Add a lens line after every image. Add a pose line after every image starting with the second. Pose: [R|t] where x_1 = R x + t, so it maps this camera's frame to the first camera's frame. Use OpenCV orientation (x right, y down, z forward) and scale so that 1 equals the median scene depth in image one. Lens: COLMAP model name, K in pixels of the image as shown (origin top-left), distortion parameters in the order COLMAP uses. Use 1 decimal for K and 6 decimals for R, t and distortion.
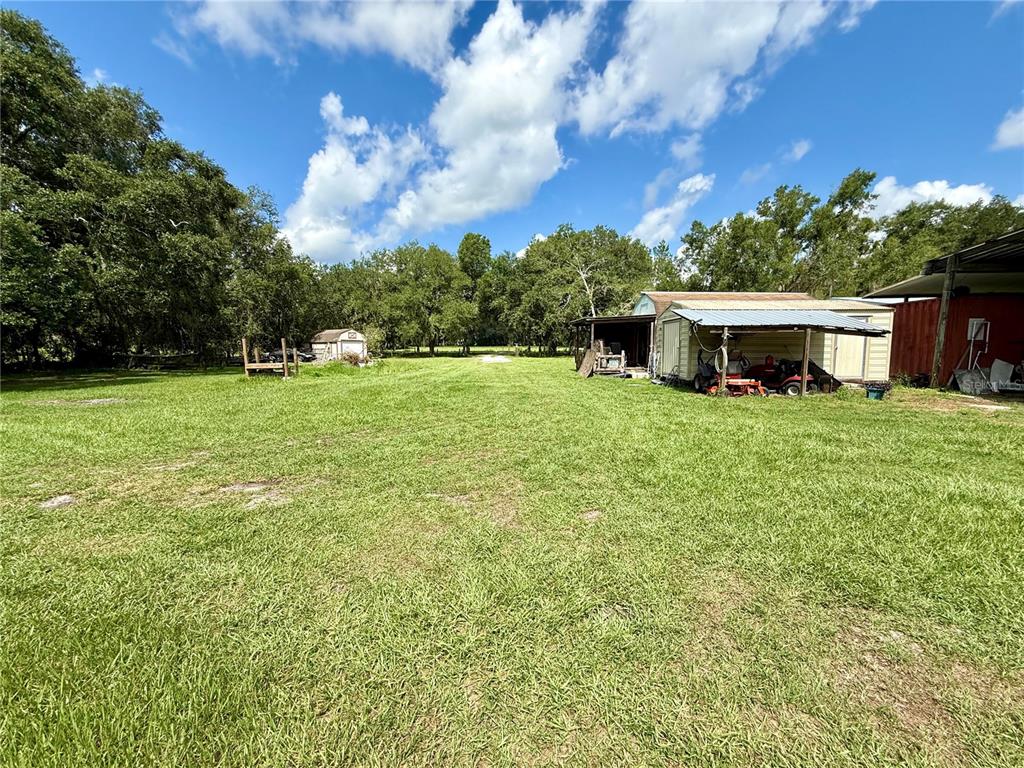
lens RADIAL K [[405.8, 0, 512.0], [0, 405.8, 384.0], [0, 0, 1]] dist [0.000534, -0.000071]
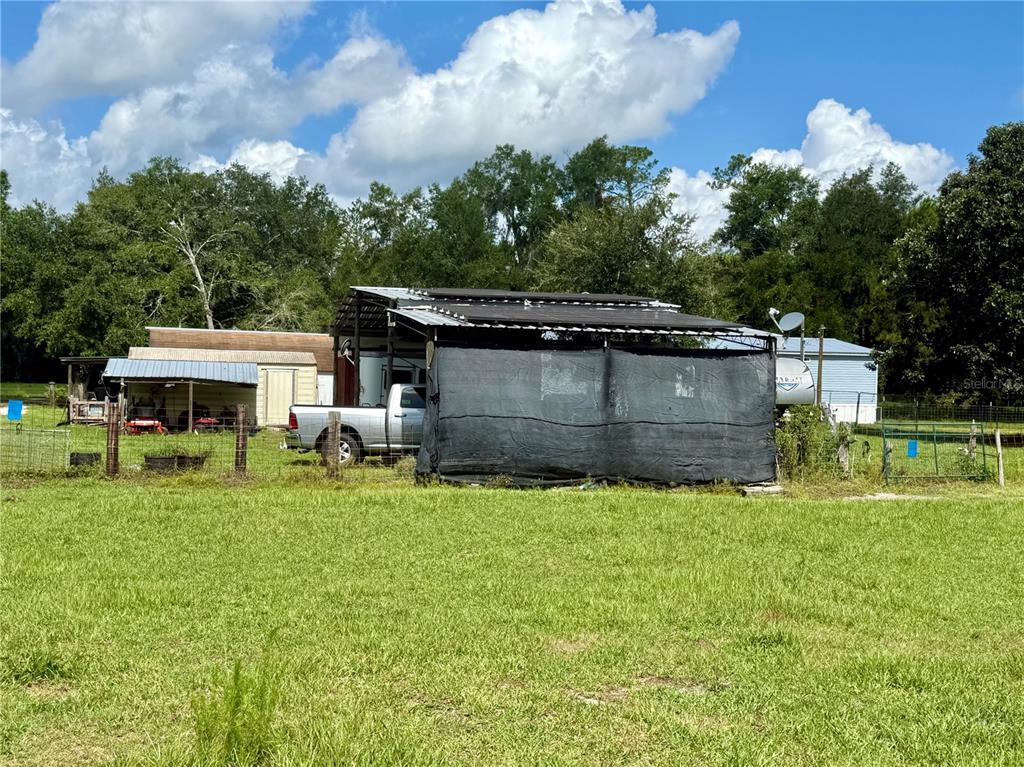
lens RADIAL K [[1168.2, 0, 512.0], [0, 1168.2, 383.5], [0, 0, 1]] dist [0.010547, 0.013425]
pose [[0.953207, 0.025410, 0.301249, 0.459965], [0.004542, 0.995145, -0.098313, 0.187589], [-0.302284, 0.095081, 0.948464, -2.192432]]
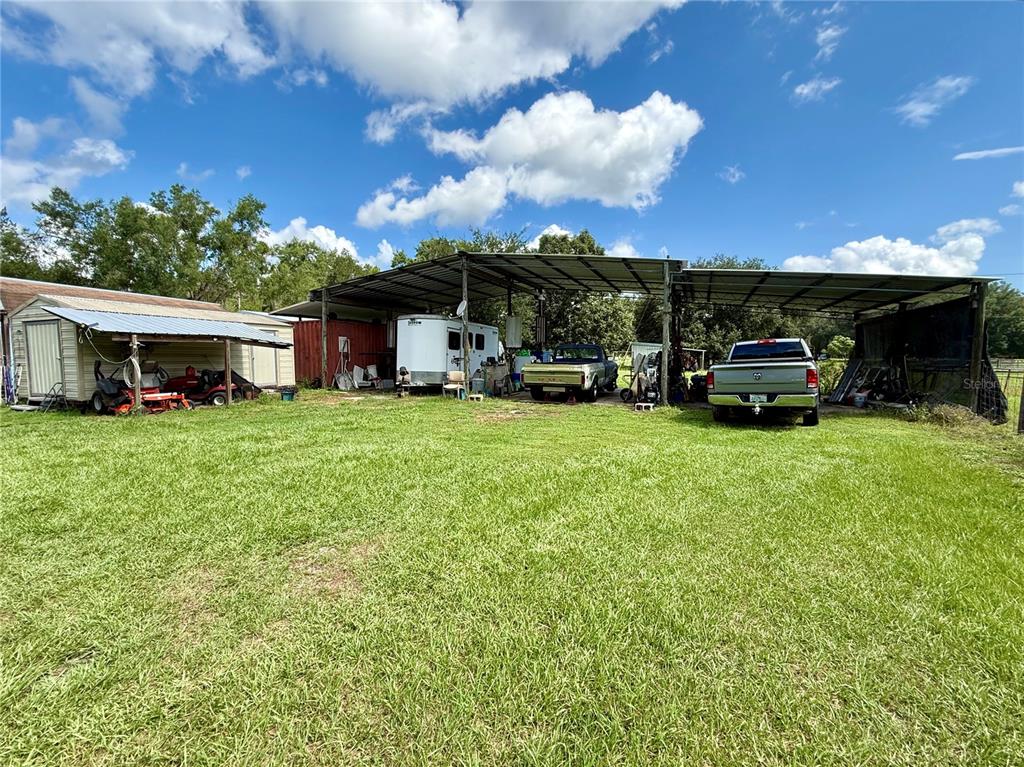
lens RADIAL K [[419.3, 0, 512.0], [0, 419.3, 383.5], [0, 0, 1]] dist [0.001699, -0.000207]
pose [[0.335187, -0.061106, 0.940168, -0.036593], [0.088316, 0.995538, 0.033218, 0.003439], [-0.938003, 0.071898, 0.339088, -0.034584]]
